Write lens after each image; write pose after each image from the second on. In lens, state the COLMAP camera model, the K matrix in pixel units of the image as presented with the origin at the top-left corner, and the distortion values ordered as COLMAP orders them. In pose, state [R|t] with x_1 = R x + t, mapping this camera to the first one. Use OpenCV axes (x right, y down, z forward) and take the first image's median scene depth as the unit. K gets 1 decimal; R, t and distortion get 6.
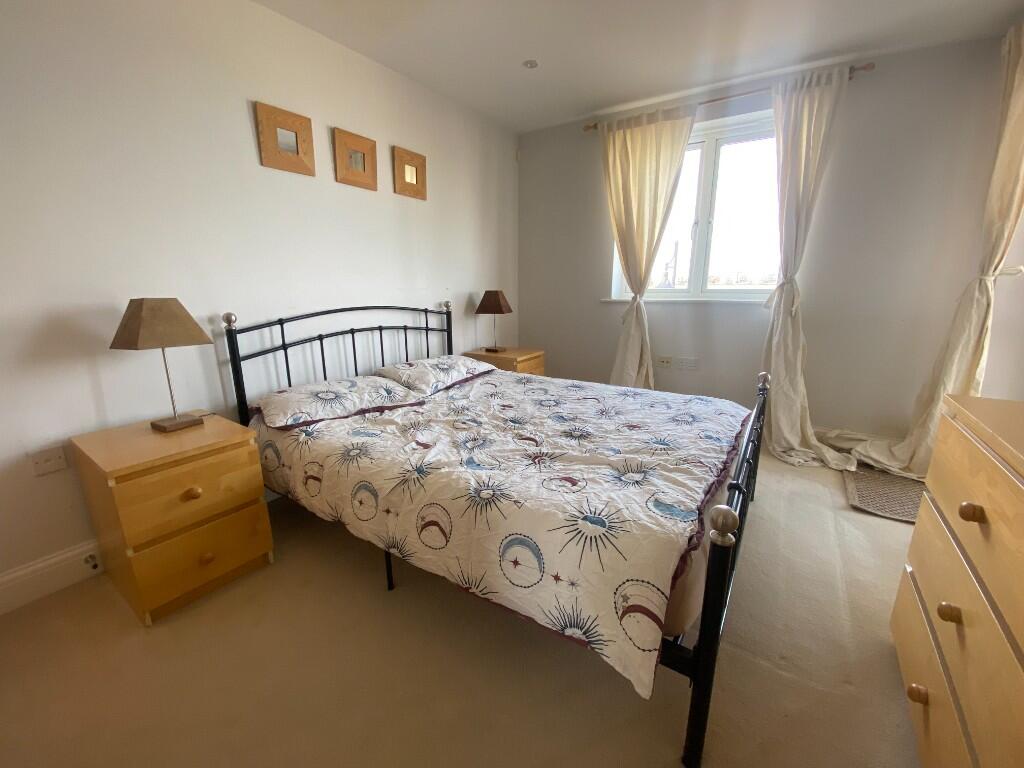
lens RADIAL K [[418.2, 0, 507.5], [0, 418.2, 380.3], [0, 0, 1]] dist [0.029600, -0.022539]
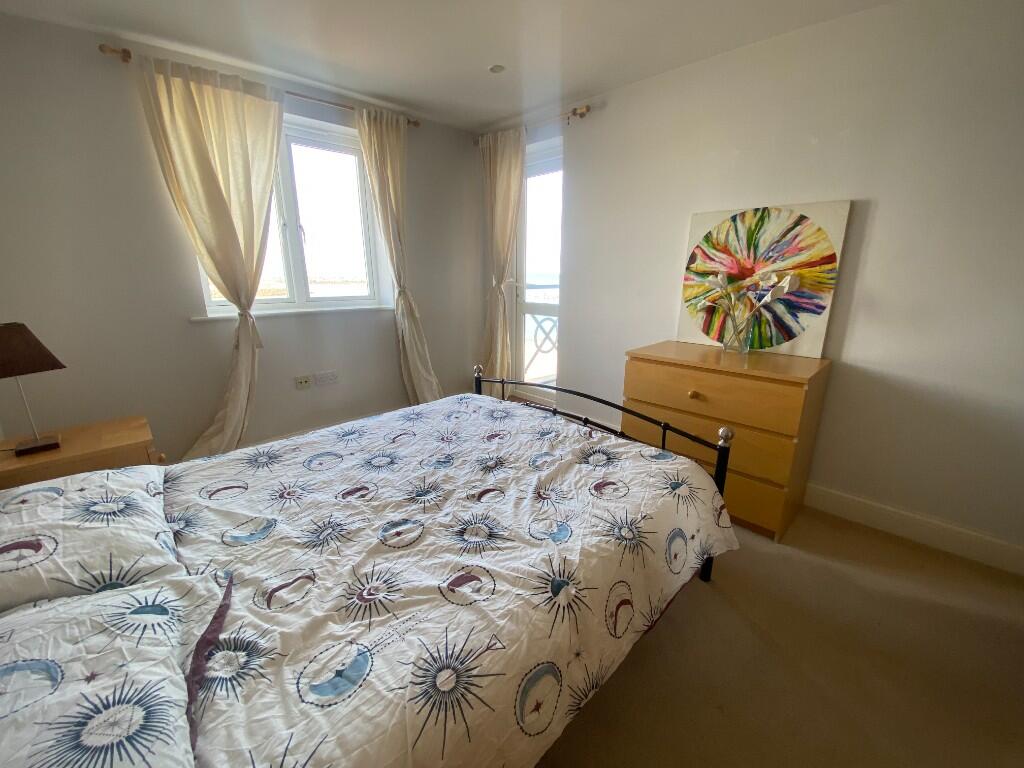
lens RADIAL K [[418.2, 0, 507.5], [0, 418.2, 380.3], [0, 0, 1]] dist [0.029600, -0.022539]
pose [[0.210186, -0.248080, 0.945663, -0.616001], [0.224326, 0.953701, 0.200329, -0.214474], [-0.951577, 0.170030, 0.256106, 0.615822]]
